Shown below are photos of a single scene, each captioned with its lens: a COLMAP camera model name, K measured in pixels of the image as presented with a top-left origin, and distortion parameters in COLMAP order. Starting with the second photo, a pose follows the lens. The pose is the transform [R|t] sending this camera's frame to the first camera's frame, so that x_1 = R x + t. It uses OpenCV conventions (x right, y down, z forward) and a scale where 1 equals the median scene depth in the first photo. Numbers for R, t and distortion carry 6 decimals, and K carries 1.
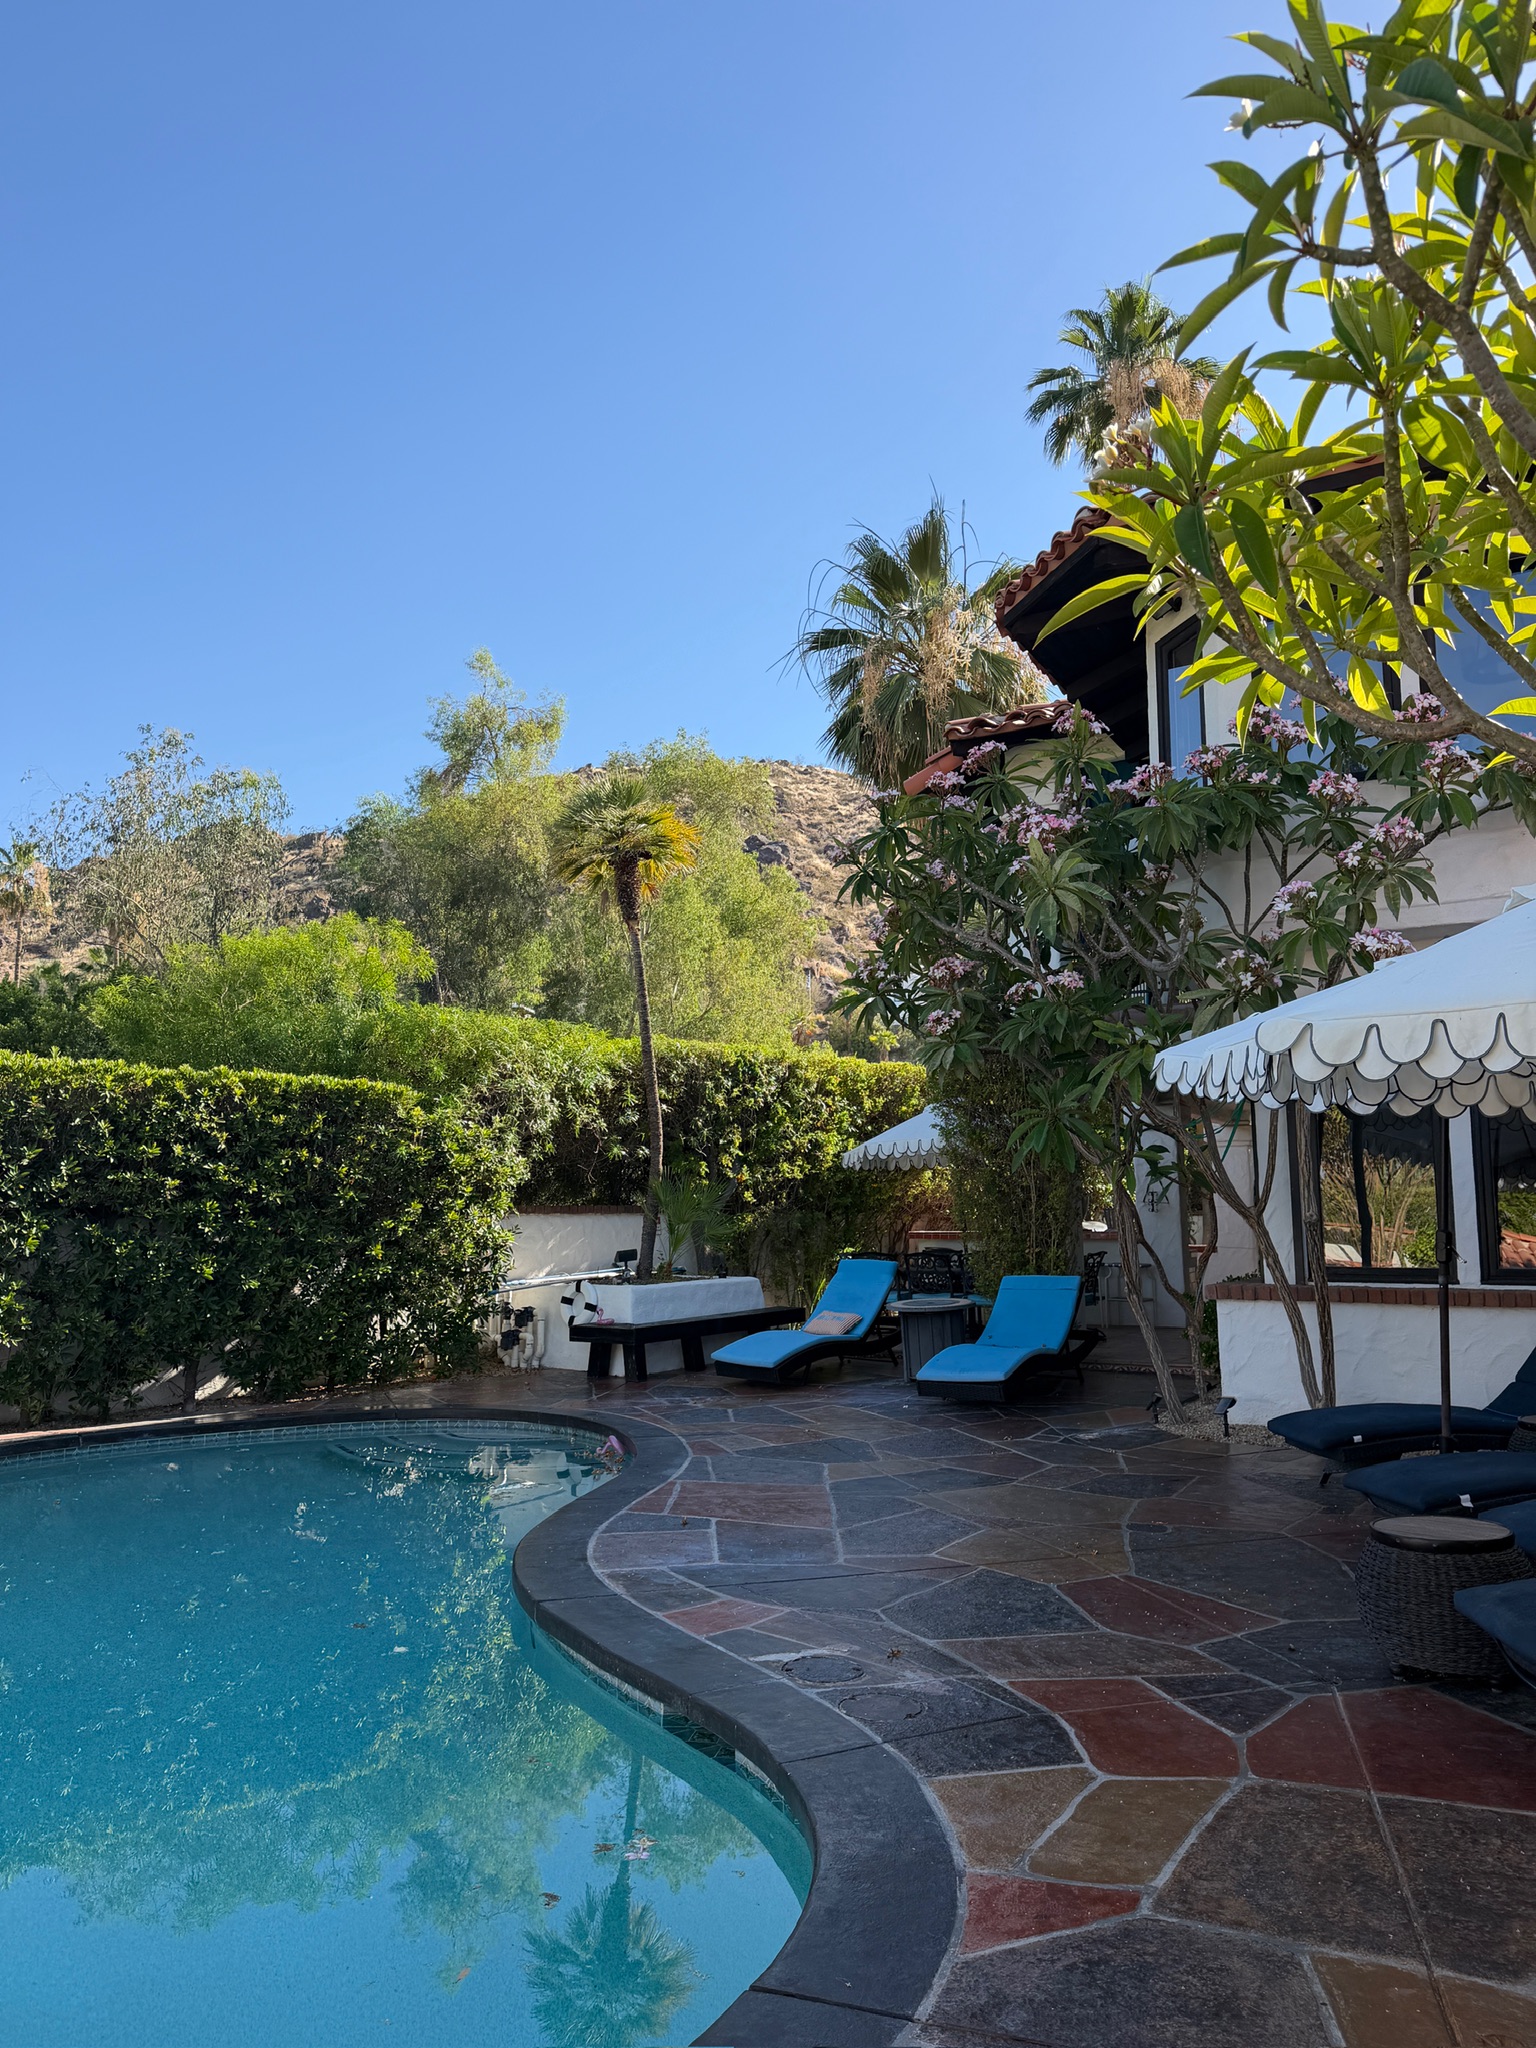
lens RADIAL K [[1444.6, 0, 769.6], [0, 1444.6, 1022.1], [0, 0, 1]] dist [0.004891, -0.008654]
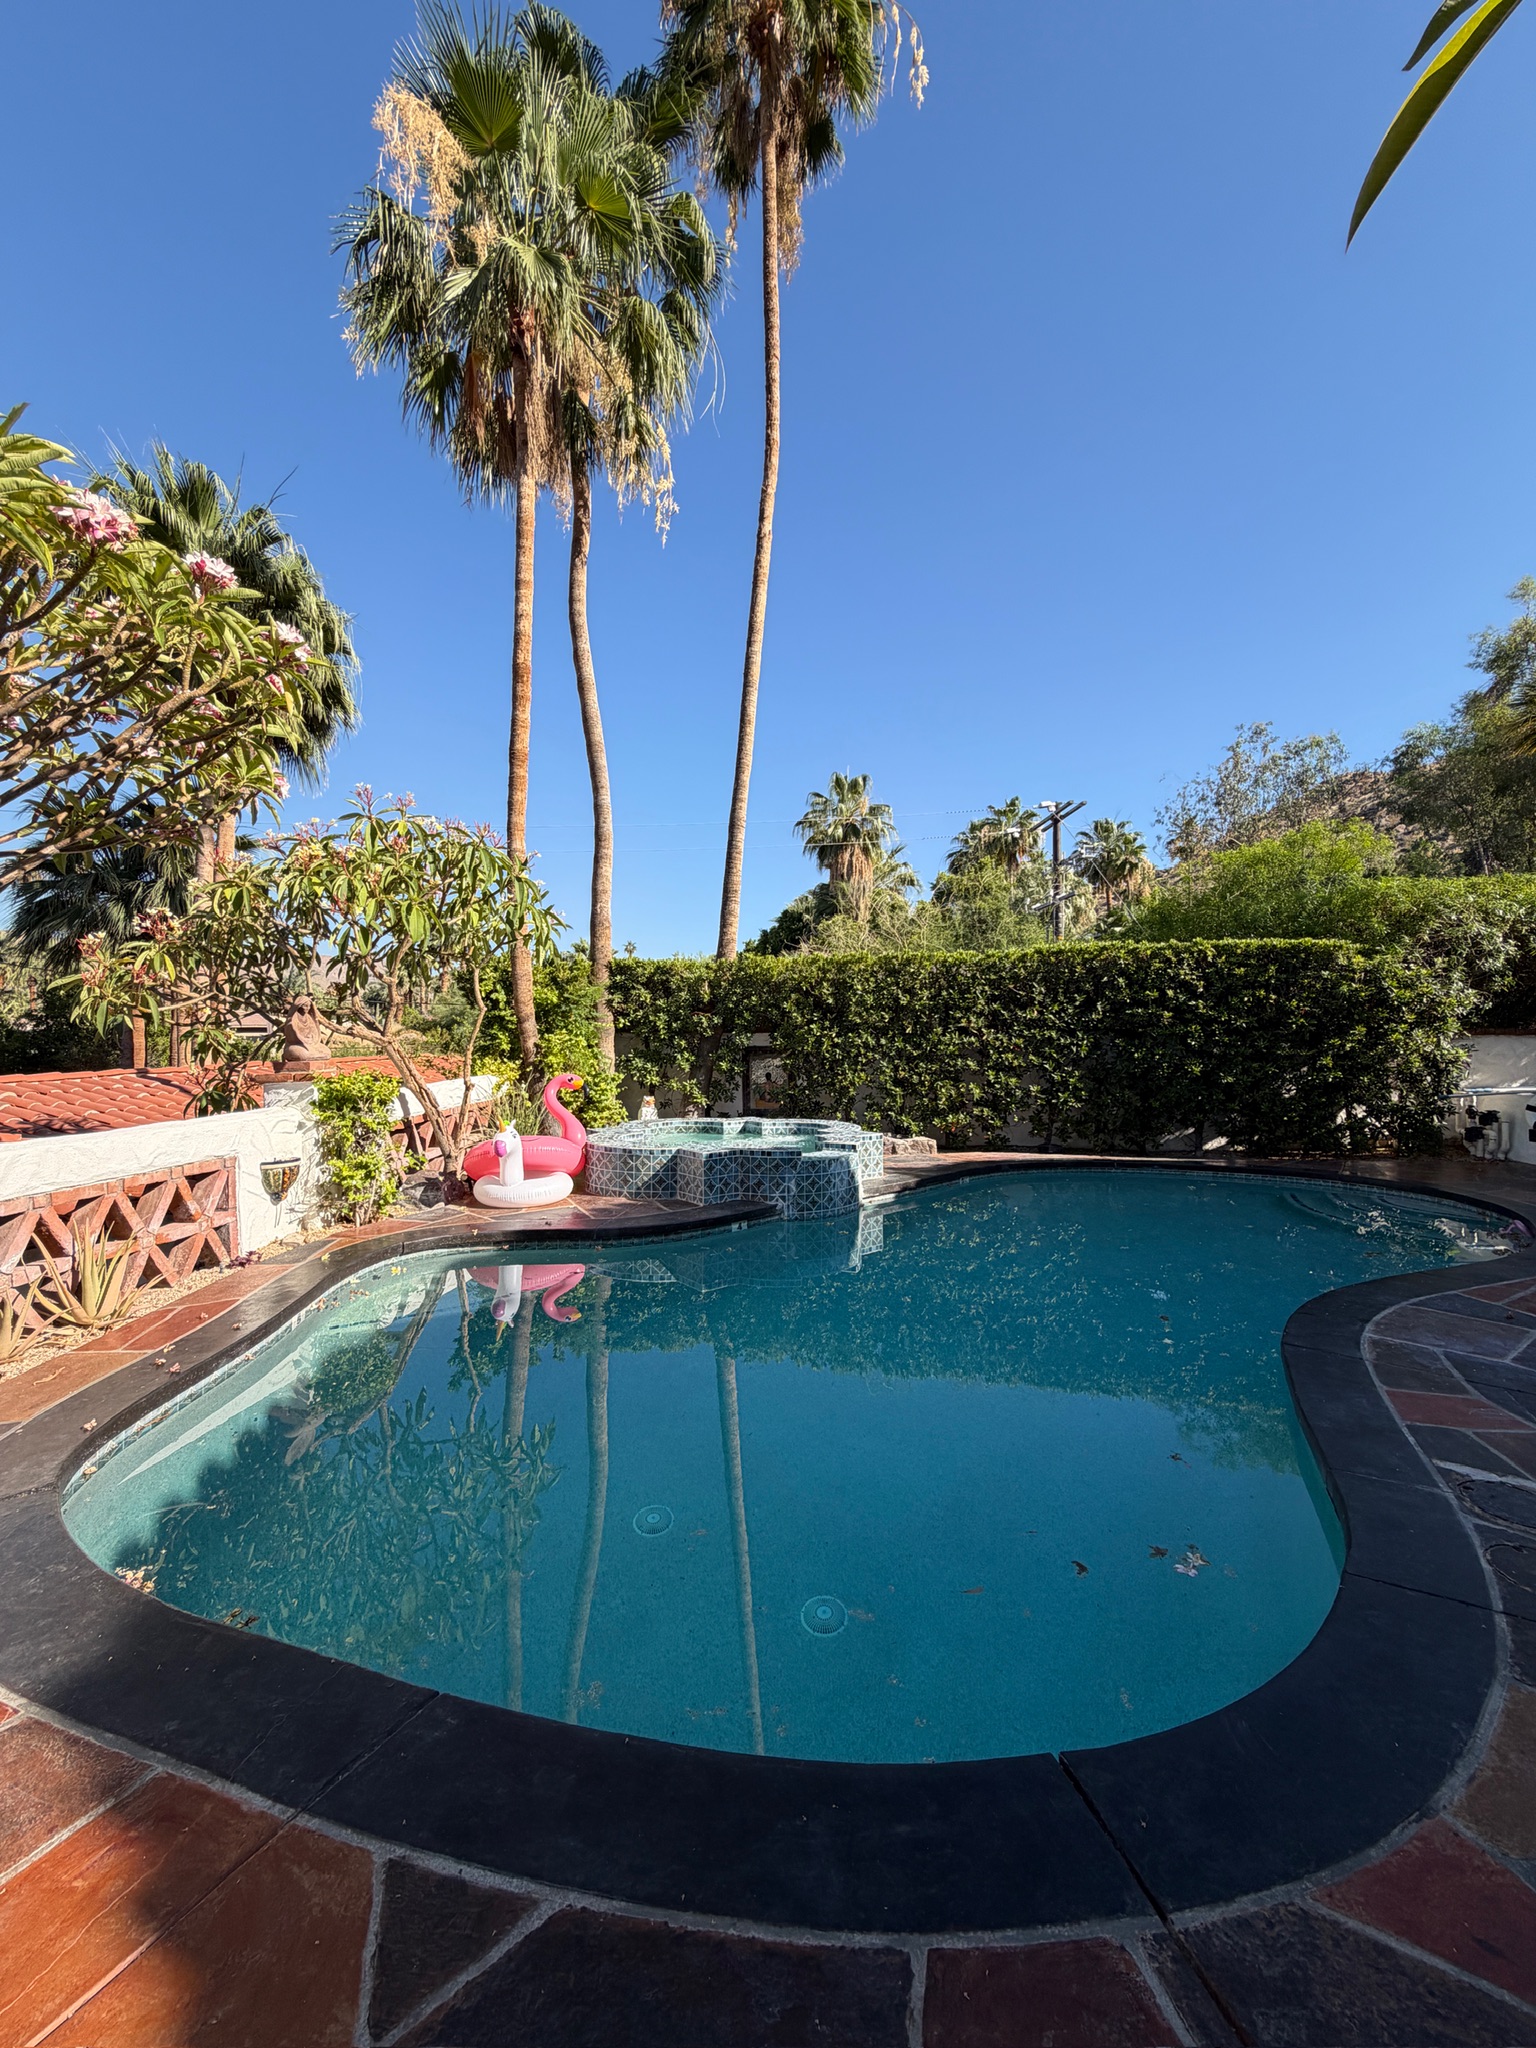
lens RADIAL K [[817.4, 0, 769.9], [0, 817.4, 1031.8], [0, 0, 1]] dist [0.004046, -0.000883]
pose [[0.552191, 0.006289, -0.833694, 0.086674], [0.103189, 0.991767, 0.075828, 0.015269], [0.827307, -0.127899, 0.546996, 0.128578]]
